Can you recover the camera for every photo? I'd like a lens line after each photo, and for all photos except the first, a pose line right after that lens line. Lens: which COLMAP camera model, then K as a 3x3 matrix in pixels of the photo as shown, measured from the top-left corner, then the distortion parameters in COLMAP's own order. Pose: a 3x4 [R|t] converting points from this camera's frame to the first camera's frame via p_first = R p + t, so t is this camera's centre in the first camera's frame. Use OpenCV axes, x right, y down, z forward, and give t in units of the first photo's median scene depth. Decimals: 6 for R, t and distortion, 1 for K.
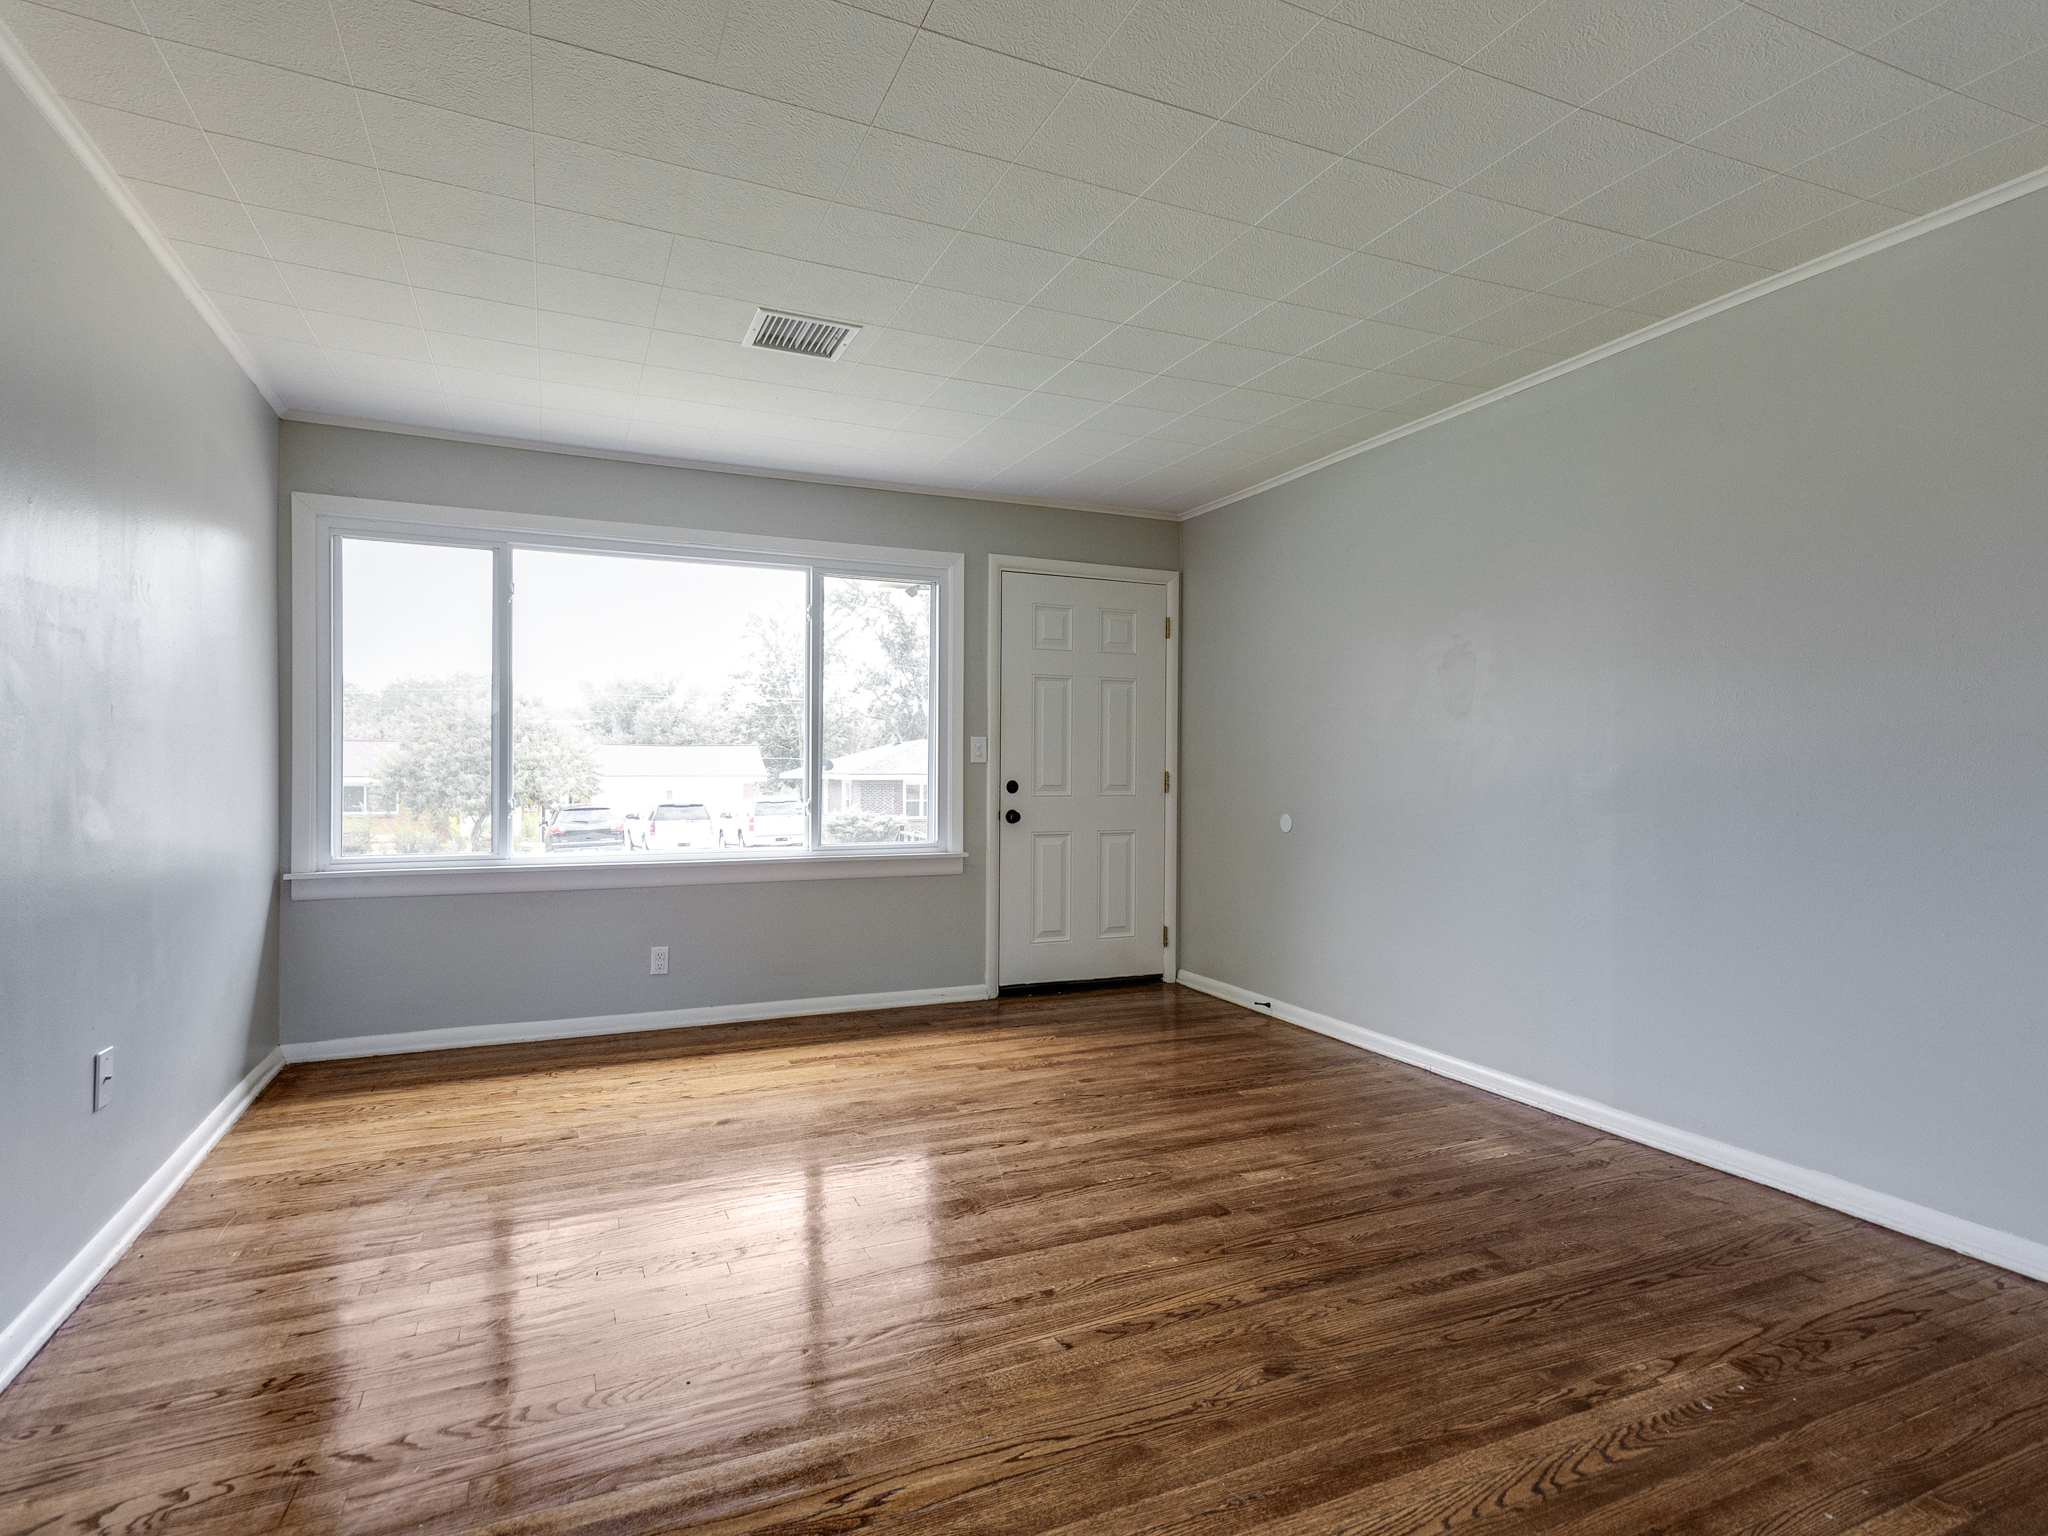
lens RADIAL K [[1075.3, 0, 1009.2], [0, 1075.3, 766.8], [0, 0, 1]] dist [0.004866, 0.006255]
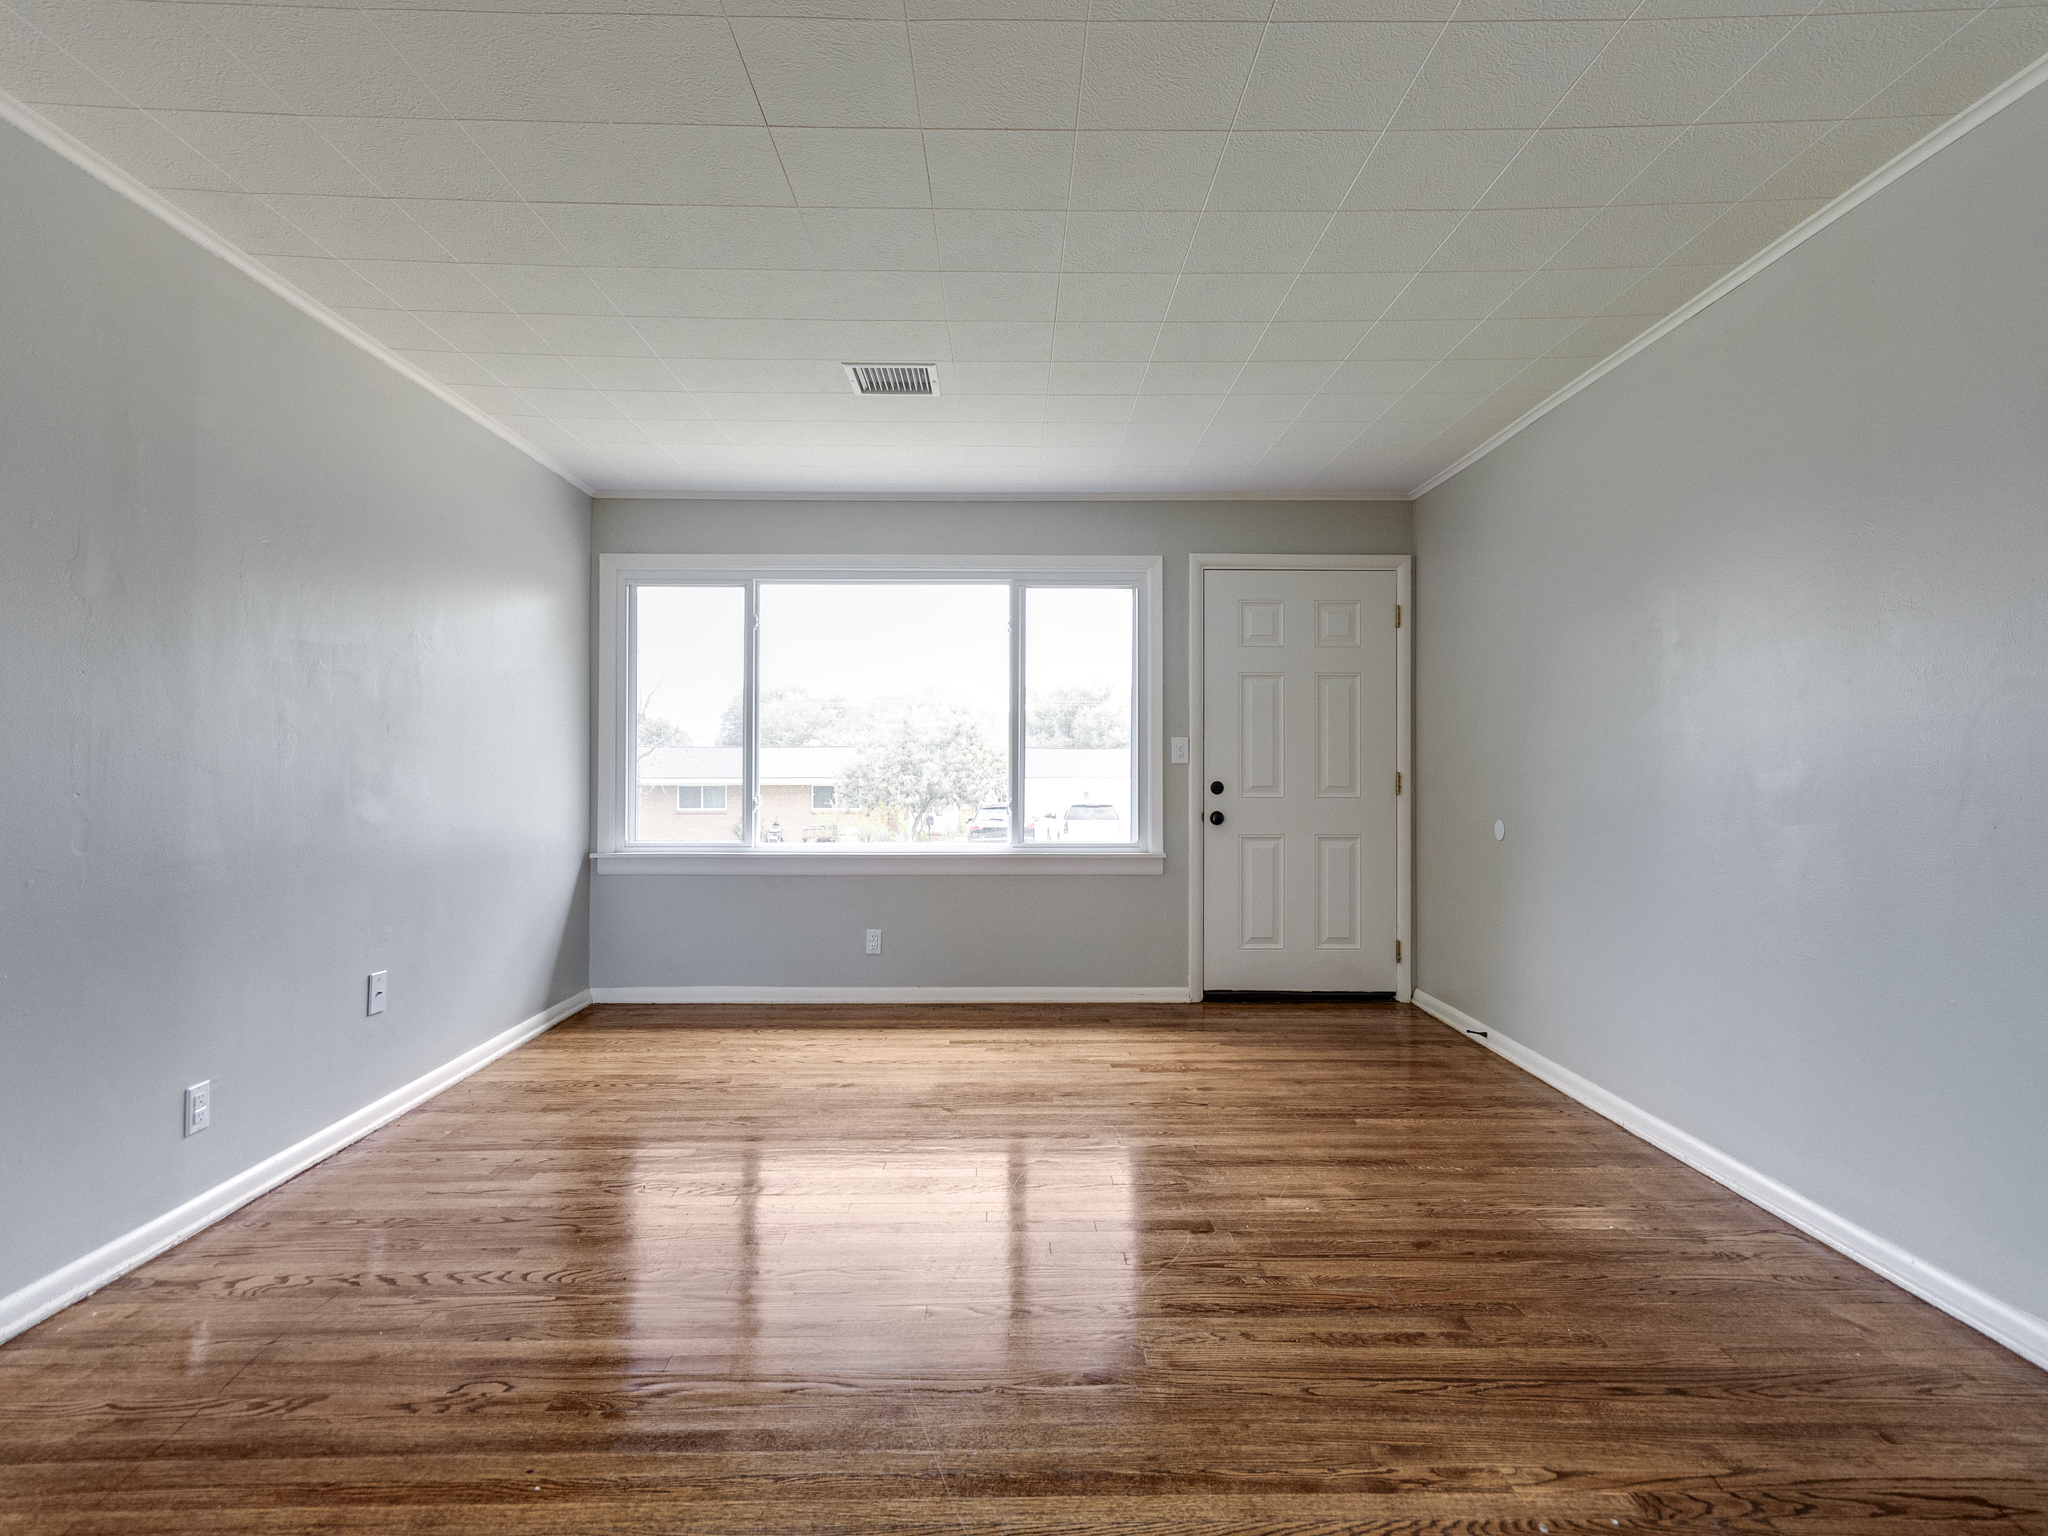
lens RADIAL K [[1075.3, 0, 1007.1], [0, 1075.3, 752.4], [0, 0, 1]] dist [0.004866, 0.006255]
pose [[0.917646, -0.008626, -0.397304, 0.268875], [0.002765, 0.999879, -0.015322, 0.000765], [0.397388, 0.012962, 0.917559, 0.025803]]
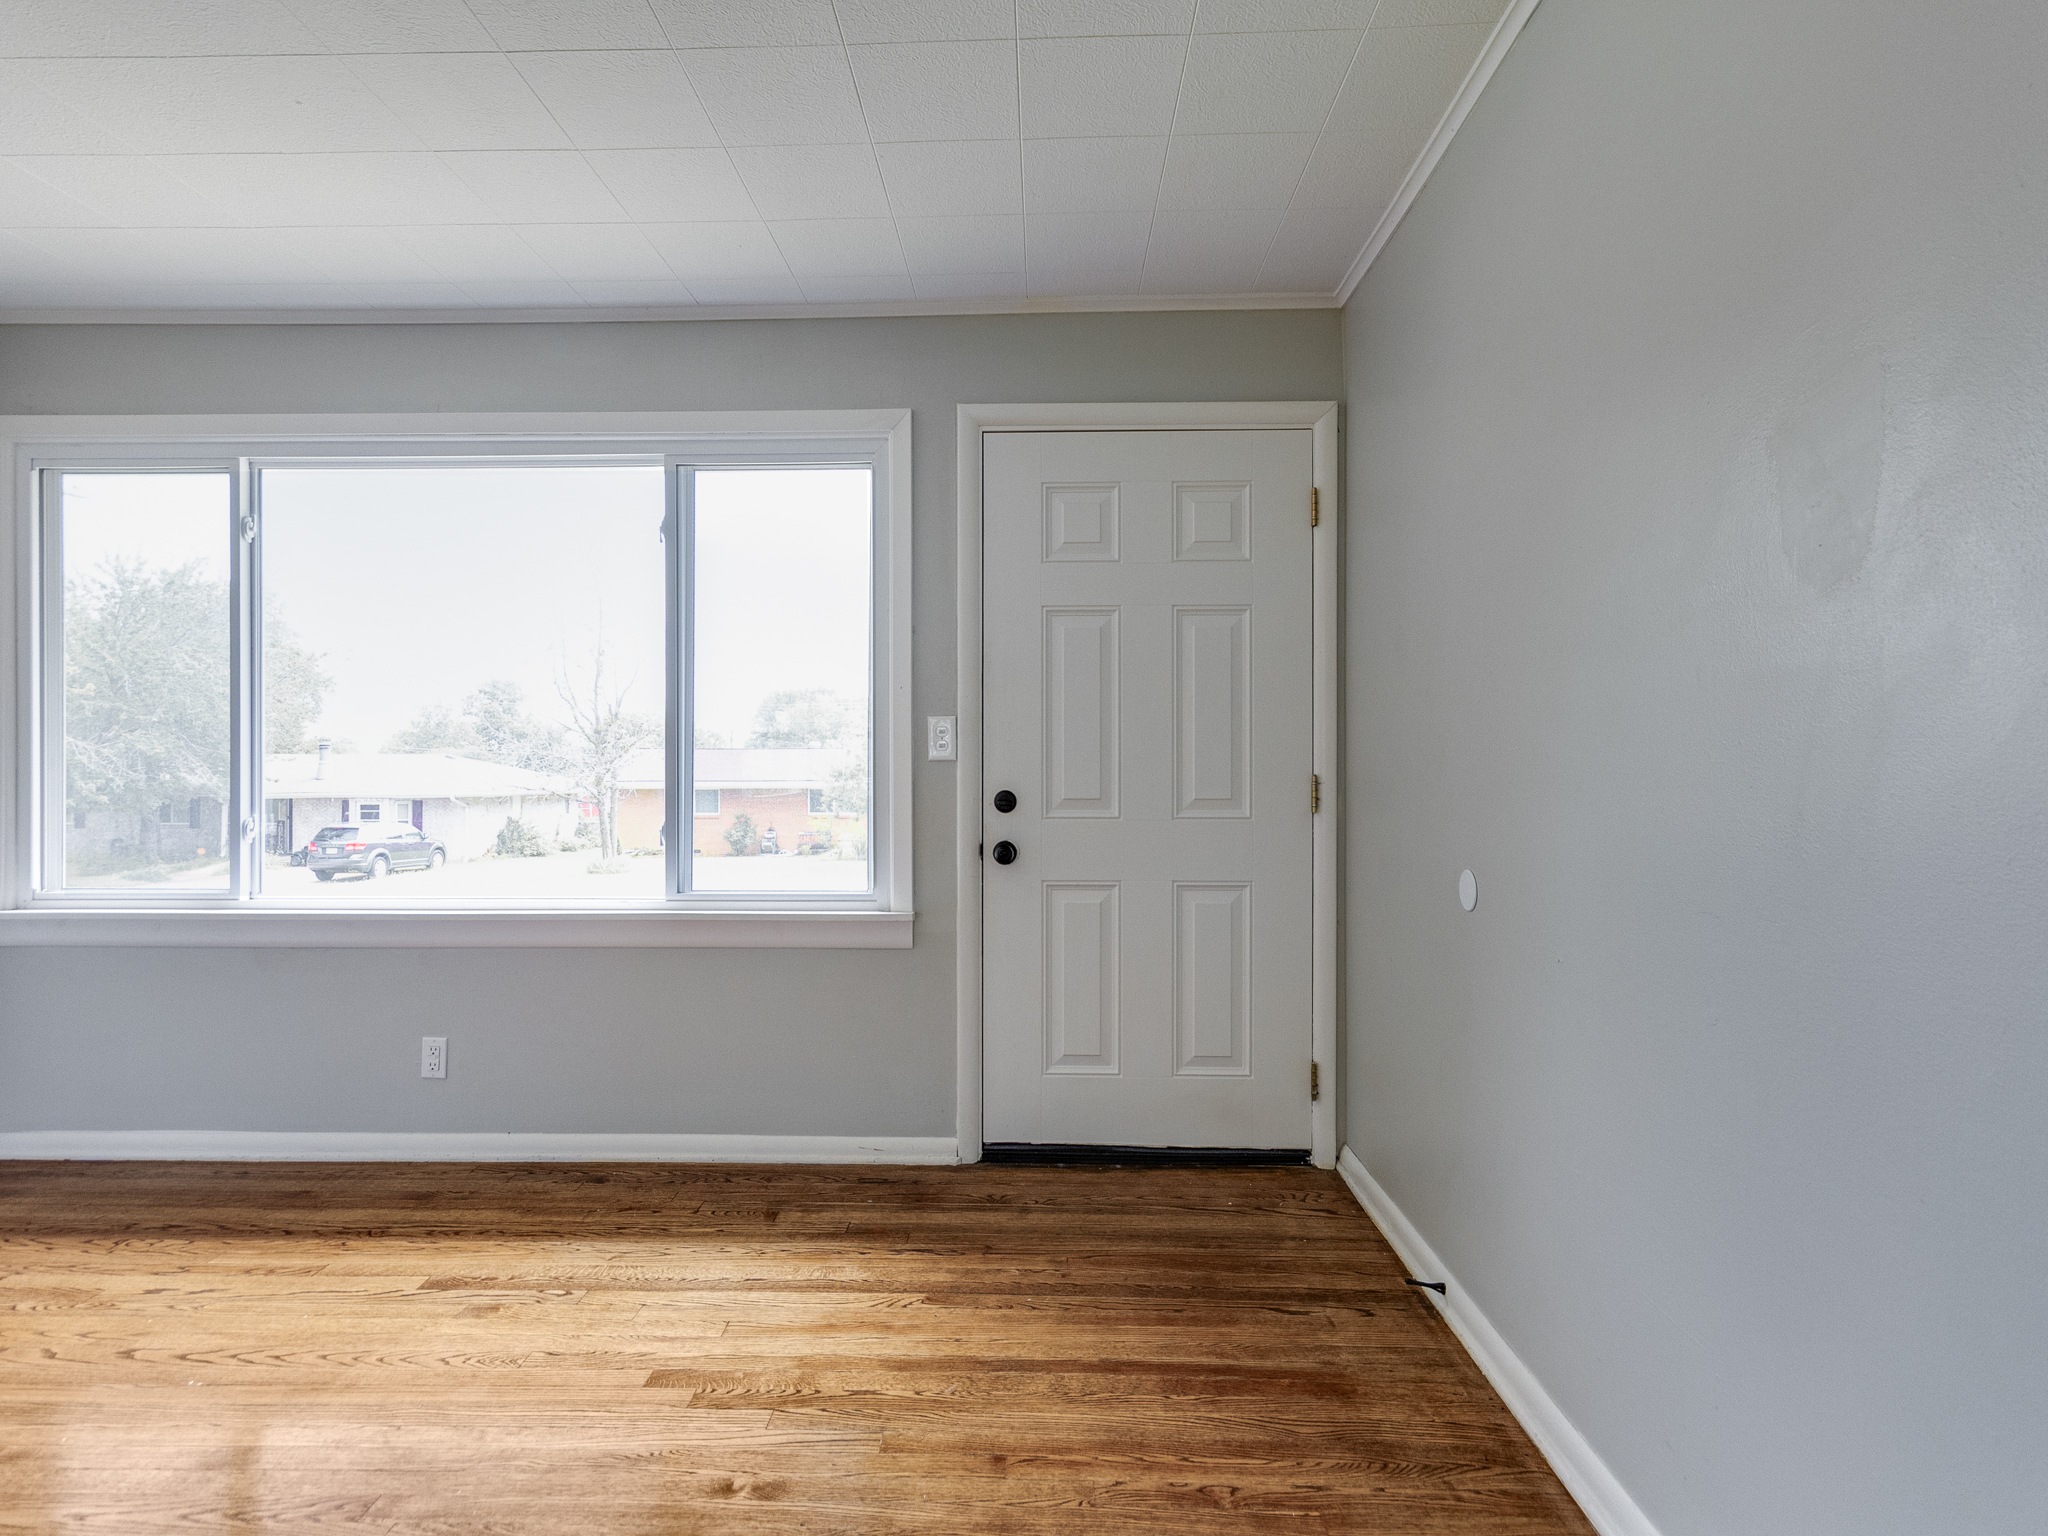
lens RADIAL K [[1075.3, 0, 1004.0], [0, 1075.3, 765.5], [0, 0, 1]] dist [0.004866, 0.006255]
pose [[0.901071, -0.007025, -0.433615, 0.314018], [0.005198, 0.999972, -0.005398, 0.002626], [0.433640, 0.002610, 0.901082, 0.586313]]
